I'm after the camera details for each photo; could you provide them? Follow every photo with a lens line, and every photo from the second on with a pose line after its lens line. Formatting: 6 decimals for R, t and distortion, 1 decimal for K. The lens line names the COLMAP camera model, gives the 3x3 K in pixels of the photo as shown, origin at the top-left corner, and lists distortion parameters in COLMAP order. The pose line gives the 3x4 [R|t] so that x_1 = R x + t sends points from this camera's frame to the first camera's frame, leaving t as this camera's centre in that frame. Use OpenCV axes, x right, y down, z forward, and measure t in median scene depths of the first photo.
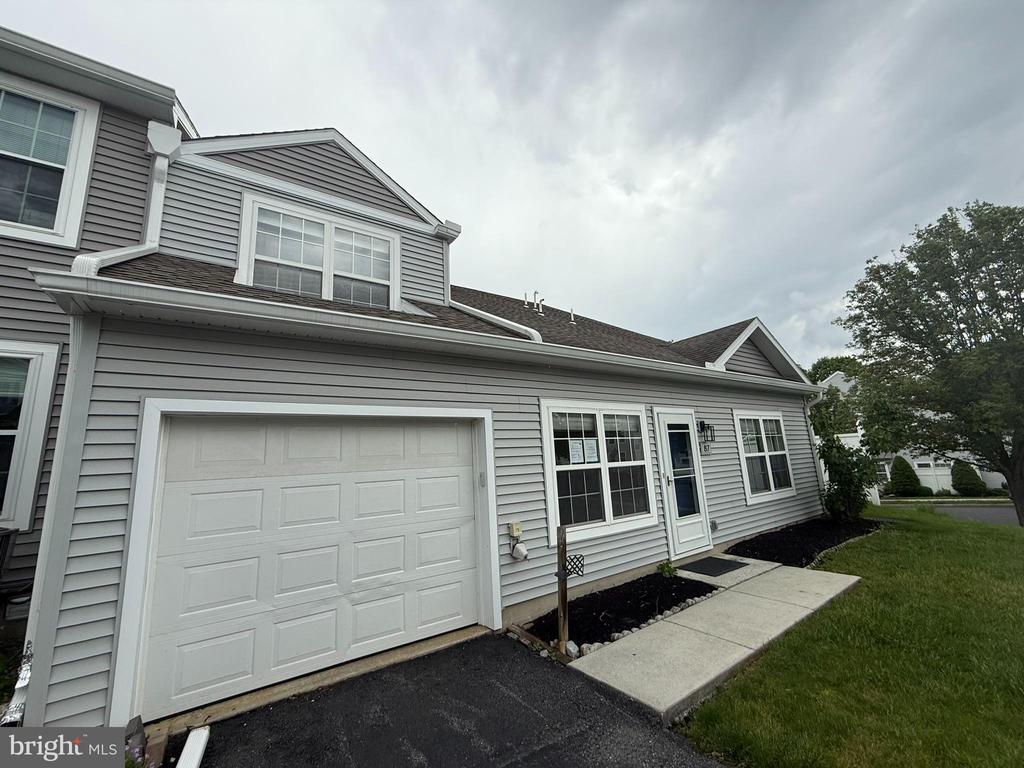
lens RADIAL K [[409.2, 0, 512.9], [0, 409.2, 389.3], [0, 0, 1]] dist [0.006008, 0.000058]
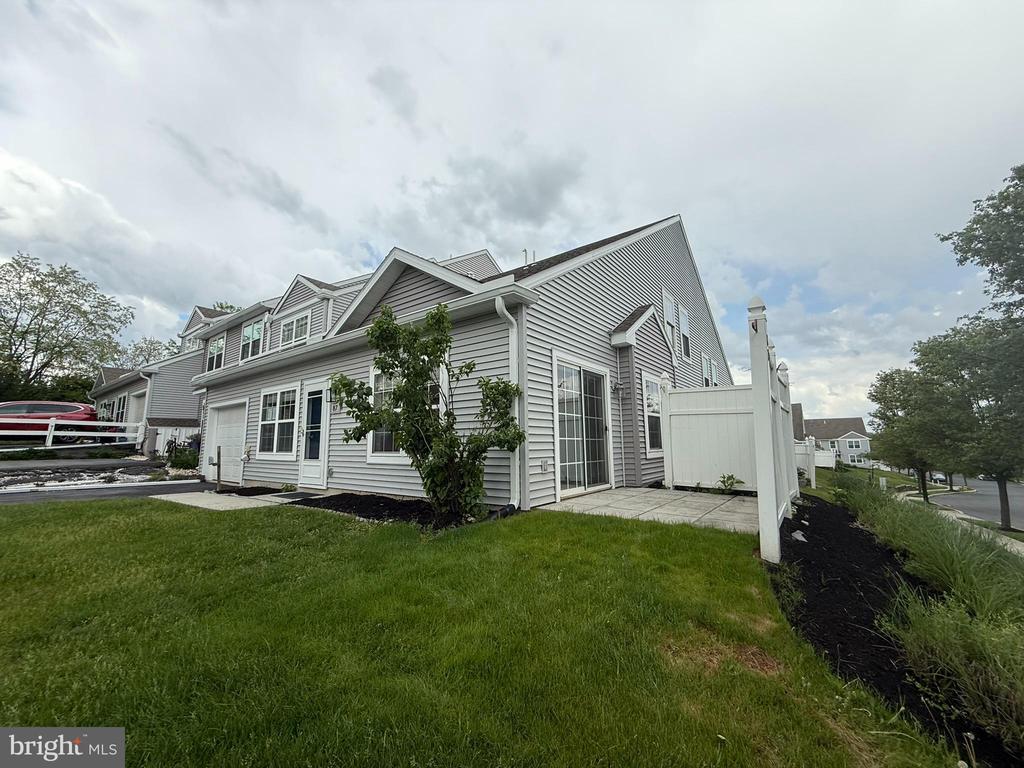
lens RADIAL K [[409.2, 0, 512.2], [0, 409.2, 385.6], [0, 0, 1]] dist [0.006008, 0.000058]
pose [[0.307341, -0.069852, -0.949032, 1.990112], [0.175571, 0.984343, -0.015593, 0.214786], [0.935263, -0.161830, 0.314793, 1.277273]]
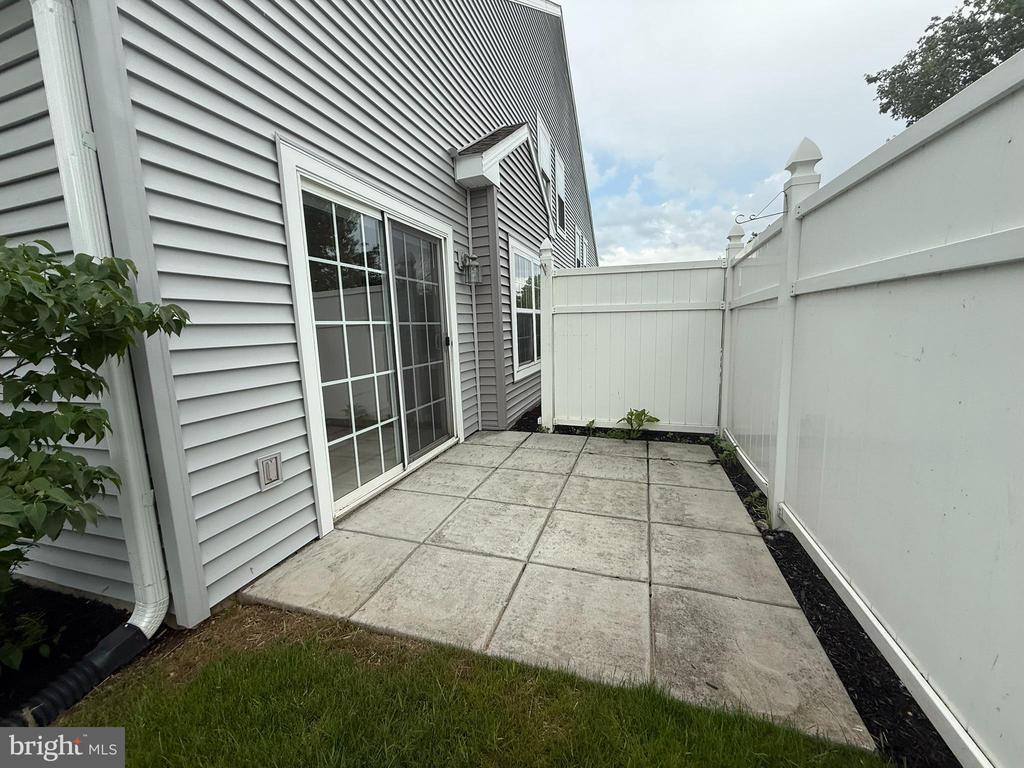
lens RADIAL K [[409.2, 0, 513.2], [0, 409.2, 378.5], [0, 0, 1]] dist [0.006008, 0.000058]
pose [[0.606167, 0.145362, -0.781940, 1.000915], [0.152145, 0.943806, 0.293398, 0.284593], [0.780649, -0.296816, 0.549988, 1.938491]]
